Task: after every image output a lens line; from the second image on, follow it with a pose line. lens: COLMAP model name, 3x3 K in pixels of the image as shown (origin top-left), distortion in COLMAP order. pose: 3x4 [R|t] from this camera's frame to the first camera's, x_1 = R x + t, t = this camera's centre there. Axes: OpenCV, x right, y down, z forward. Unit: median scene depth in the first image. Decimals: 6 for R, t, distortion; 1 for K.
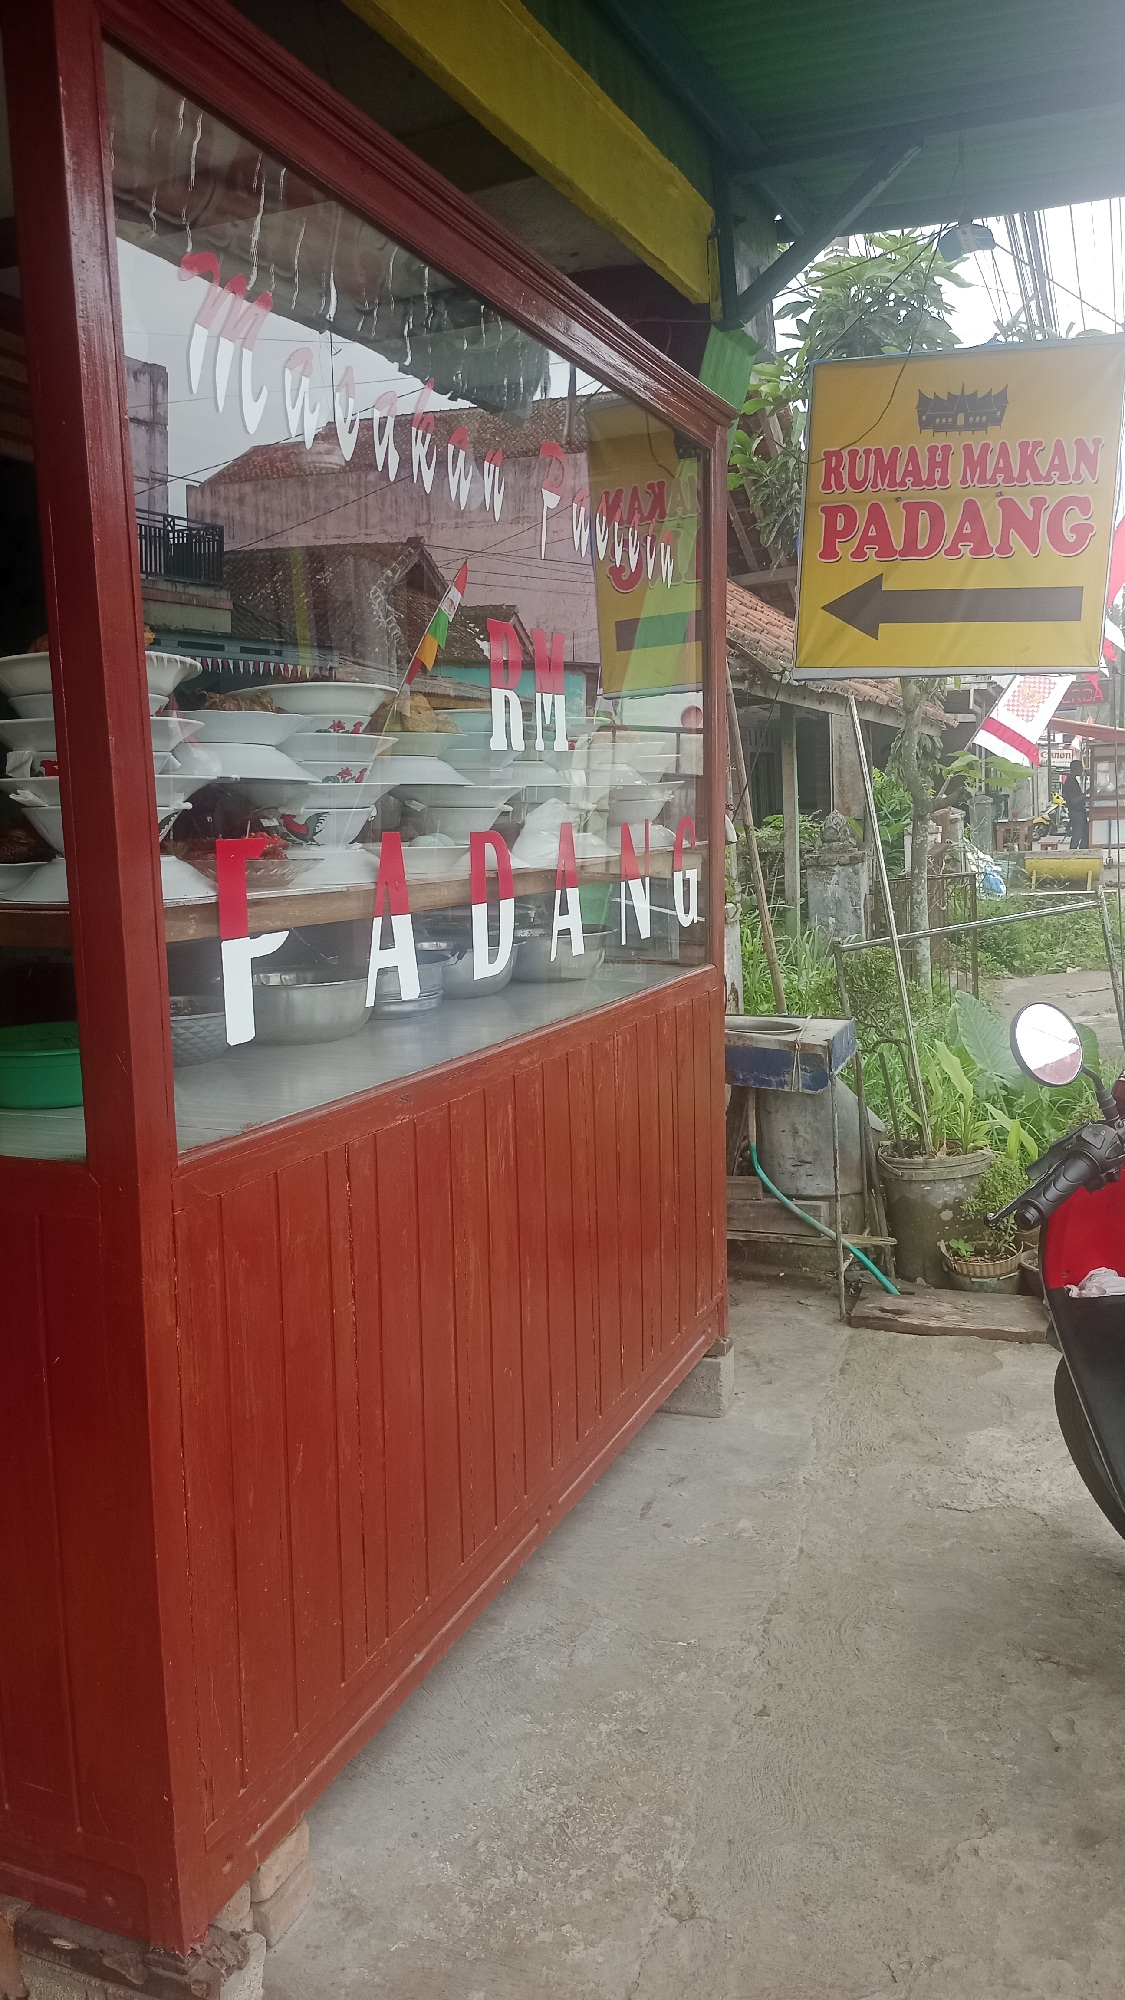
lens RADIAL K [[1522.4, 0, 562.5], [0, 1522.4, 1000.0], [0, 0, 1]] dist [0.045283, -0.051672]
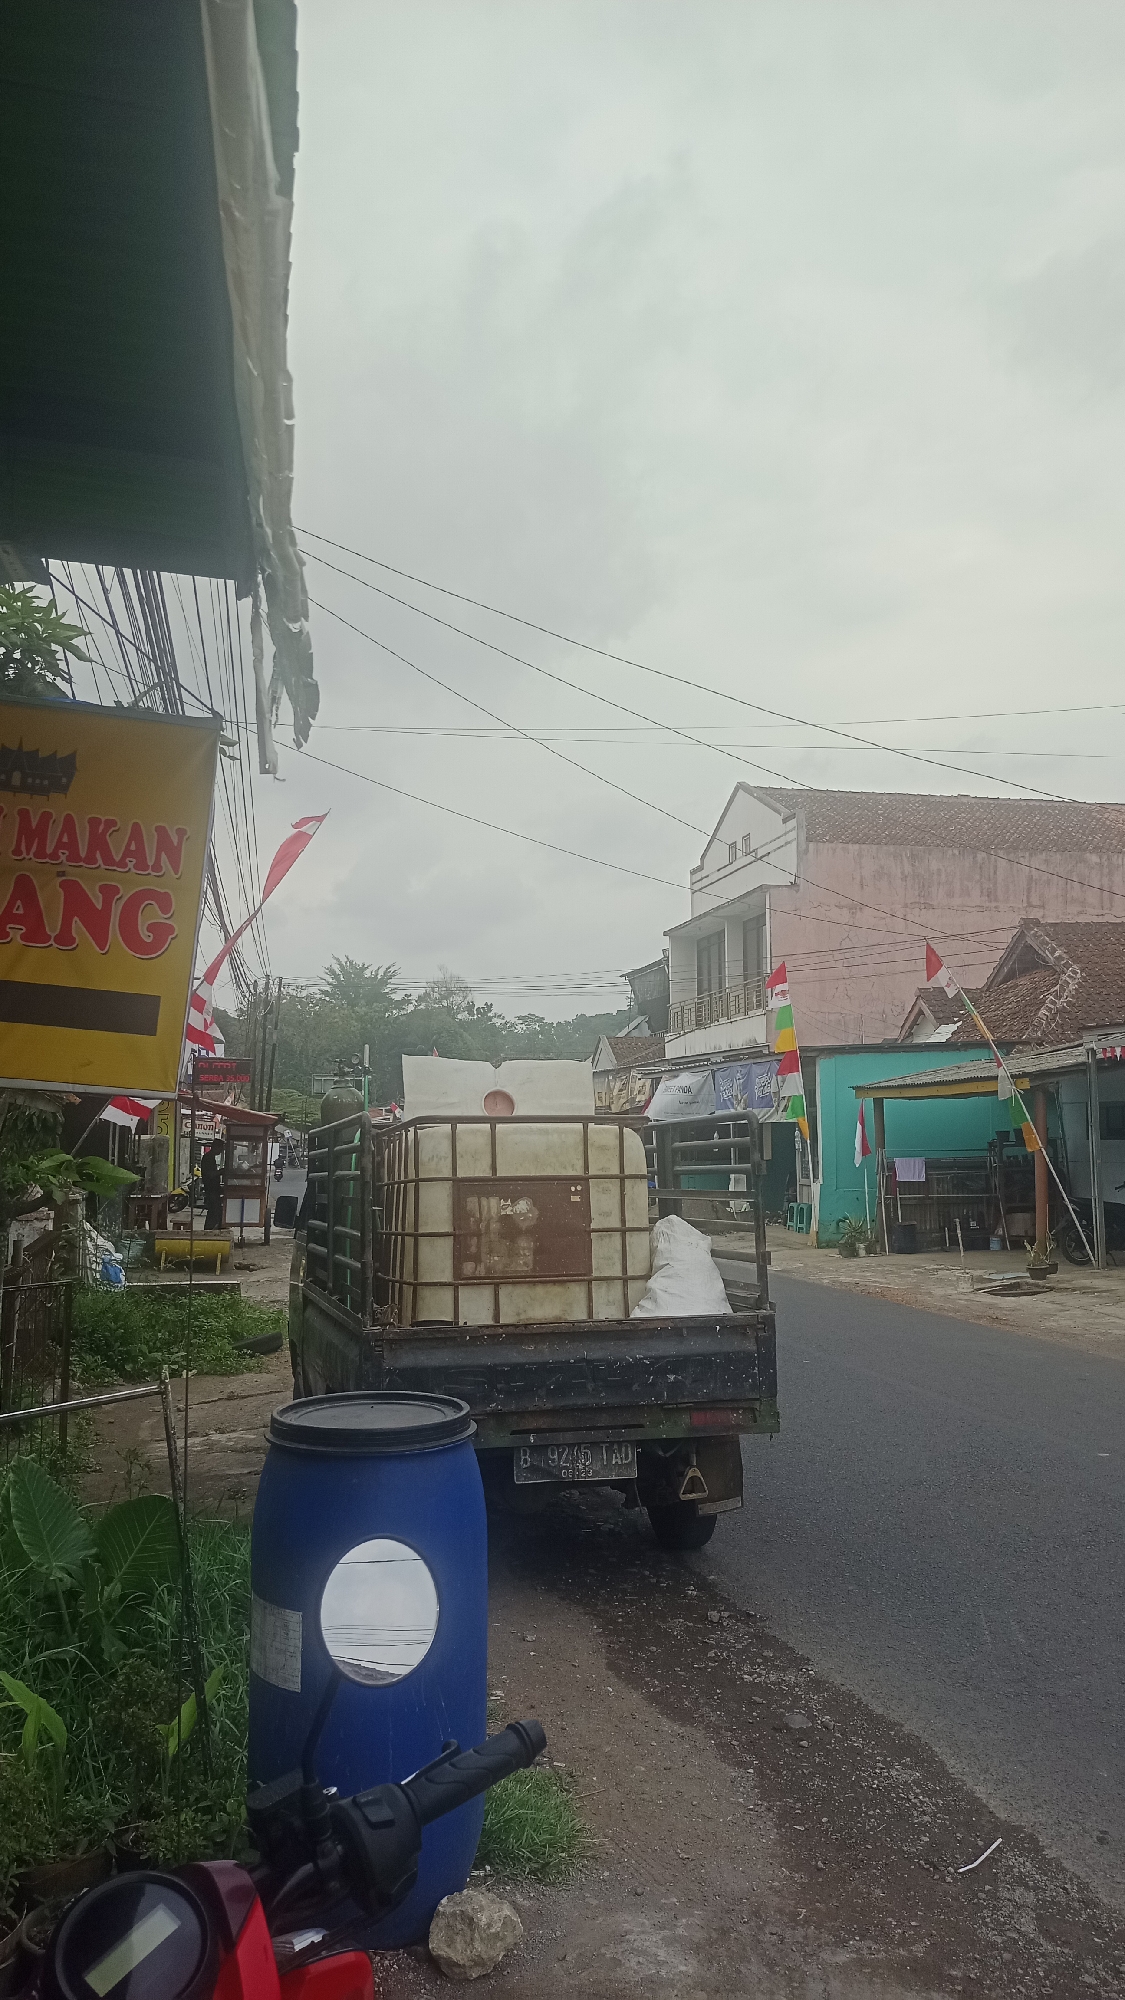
lens RADIAL K [[1476.5, 0, 564.0], [0, 1476.5, 989.8], [0, 0, 1]] dist [0.099691, -0.151572]
pose [[0.855047, 0.107995, 0.507180, 0.116892], [0.016622, 0.971862, -0.234964, -0.078724], [-0.518283, 0.209336, 0.829193, 0.215646]]
